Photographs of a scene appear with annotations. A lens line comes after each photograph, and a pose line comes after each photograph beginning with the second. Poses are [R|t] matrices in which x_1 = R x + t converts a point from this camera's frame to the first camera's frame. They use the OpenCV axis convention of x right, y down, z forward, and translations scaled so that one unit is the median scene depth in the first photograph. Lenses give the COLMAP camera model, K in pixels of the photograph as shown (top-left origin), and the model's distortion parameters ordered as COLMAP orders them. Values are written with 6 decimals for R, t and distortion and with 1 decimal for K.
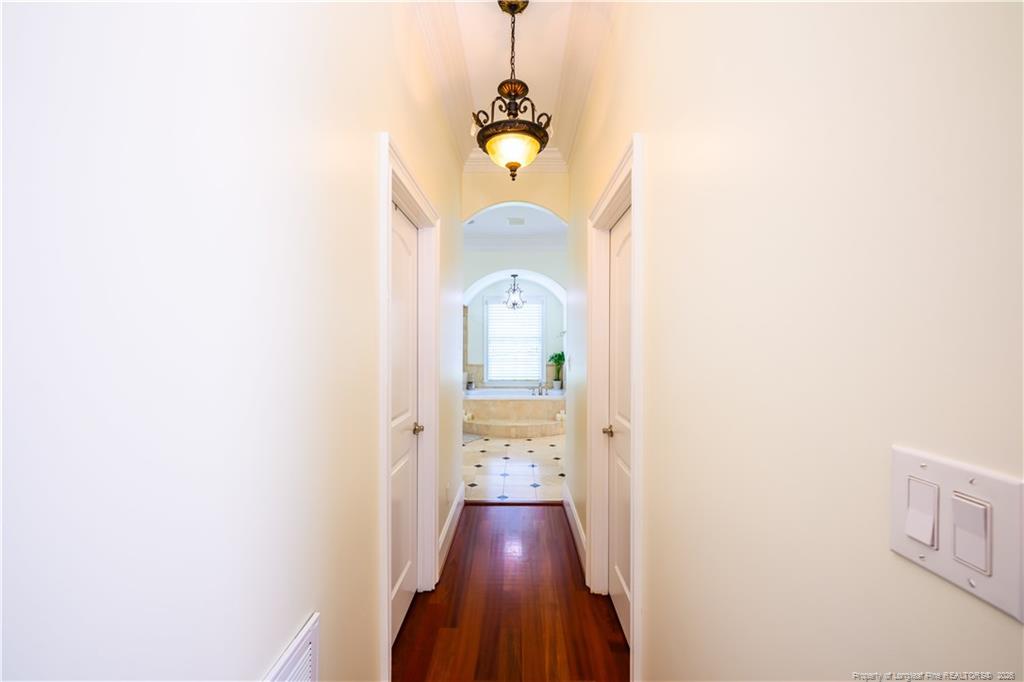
lens RADIAL K [[404.5, 0, 509.7], [0, 404.5, 342.5], [0, 0, 1]] dist [-0.000068, -0.000092]
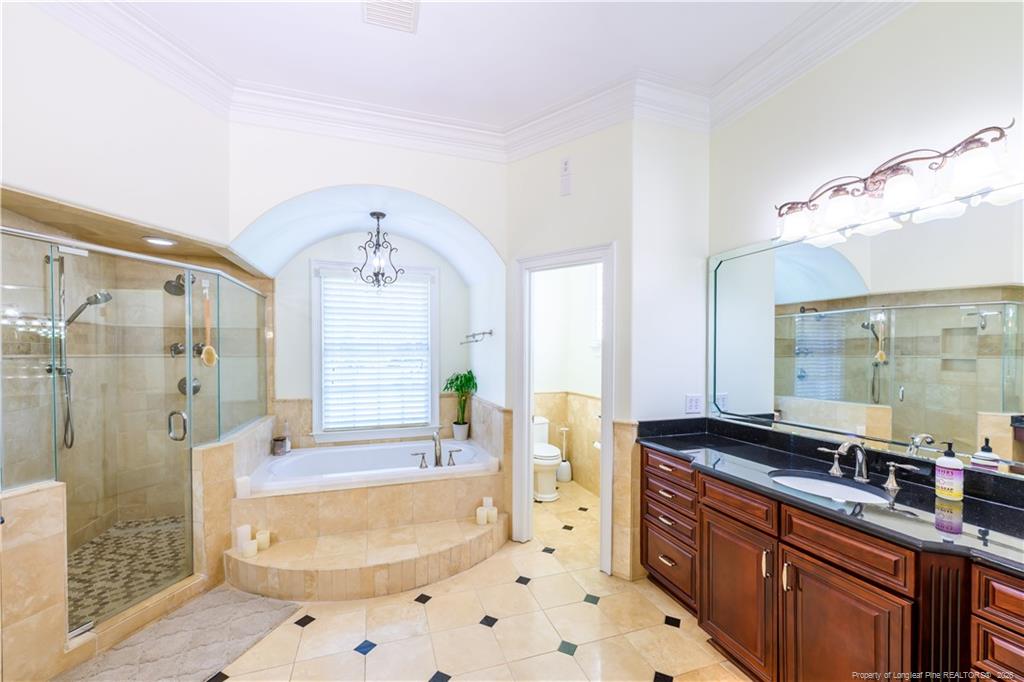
lens RADIAL K [[409.9, 0, 509.8], [0, 409.9, 358.8], [0, 0, 1]] dist [0.000575, 0.000113]
pose [[0.942822, -0.005818, 0.333247, -0.003654], [0.001225, 0.999901, 0.013991, -0.001320], [-0.333295, -0.012783, 0.942736, 0.461576]]
